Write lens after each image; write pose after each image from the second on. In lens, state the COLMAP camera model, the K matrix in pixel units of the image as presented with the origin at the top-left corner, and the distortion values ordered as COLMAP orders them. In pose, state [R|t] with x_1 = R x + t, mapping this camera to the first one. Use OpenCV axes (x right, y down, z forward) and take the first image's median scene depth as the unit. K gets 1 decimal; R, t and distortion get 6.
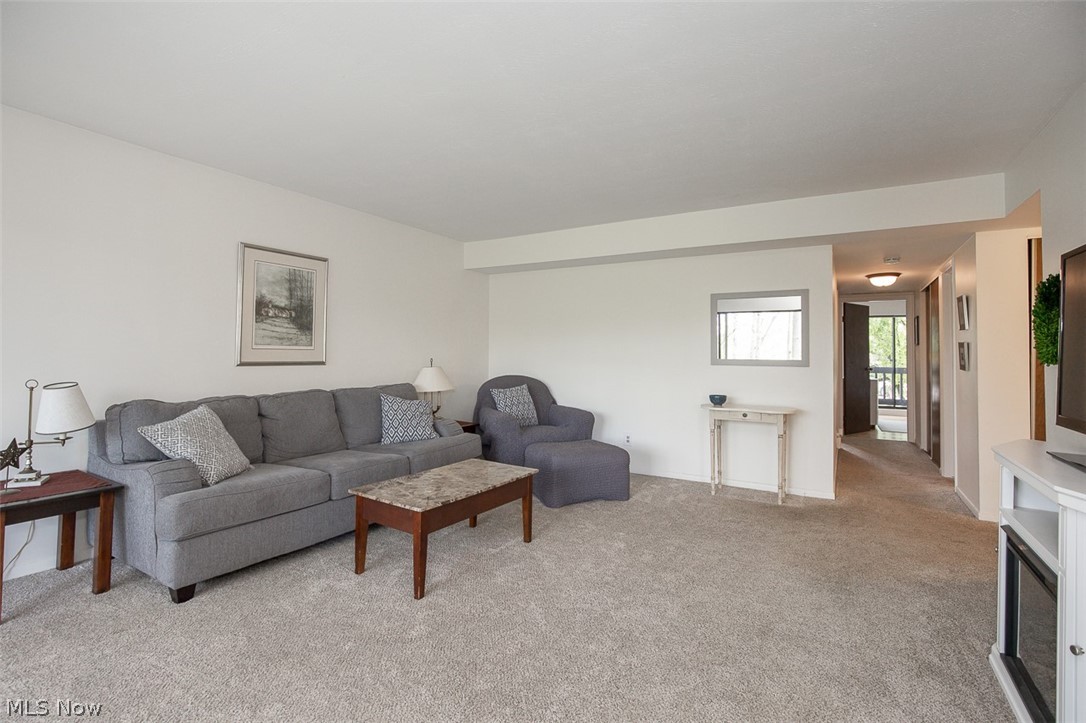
lens RADIAL K [[506.0, 0, 533.0], [0, 506.0, 339.1], [0, 0, 1]] dist [-0.010645, 0.000061]
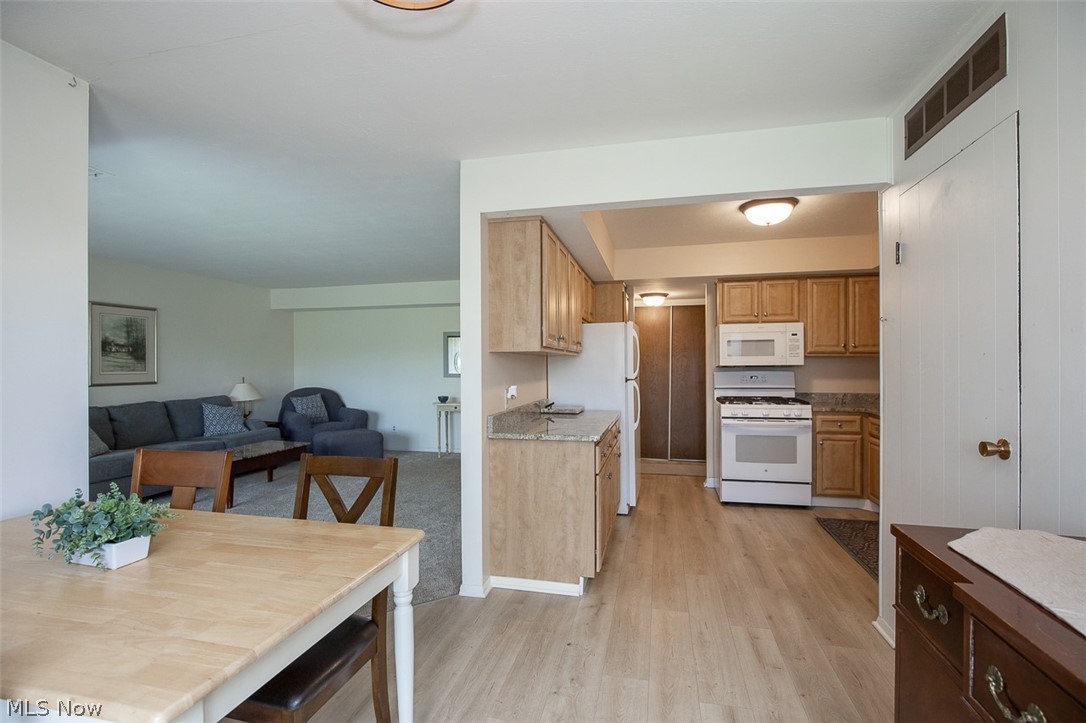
lens RADIAL K [[499.4, 0, 541.1], [0, 499.4, 359.0], [0, 0, 1]] dist [-0.012329, 0.000136]
pose [[0.950897, -0.011288, 0.309303, 0.183124], [0.004202, 0.999713, 0.023566, -0.047341], [-0.309480, -0.021109, 0.950671, -0.649423]]
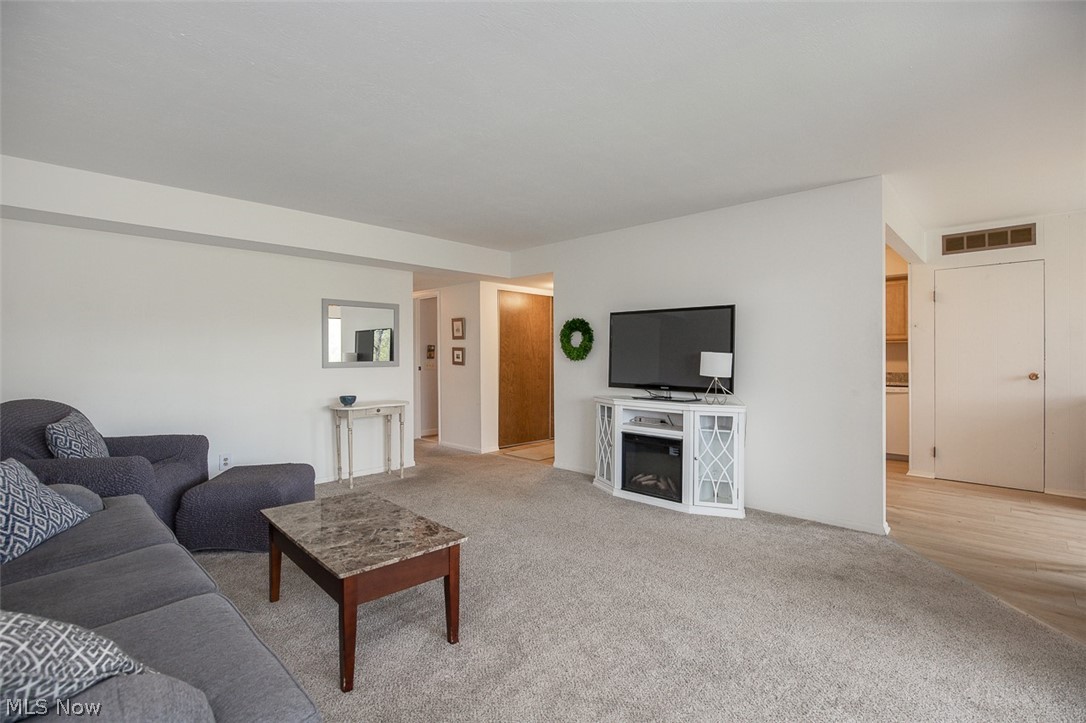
lens RADIAL K [[499.4, 0, 541.1], [0, 499.4, 359.0], [0, 0, 1]] dist [-0.012329, 0.000136]
pose [[0.212447, -0.018338, 0.977001, -0.608601], [-0.021630, 0.999491, 0.023464, -0.000750], [-0.976933, -0.026118, 0.211942, 0.403568]]
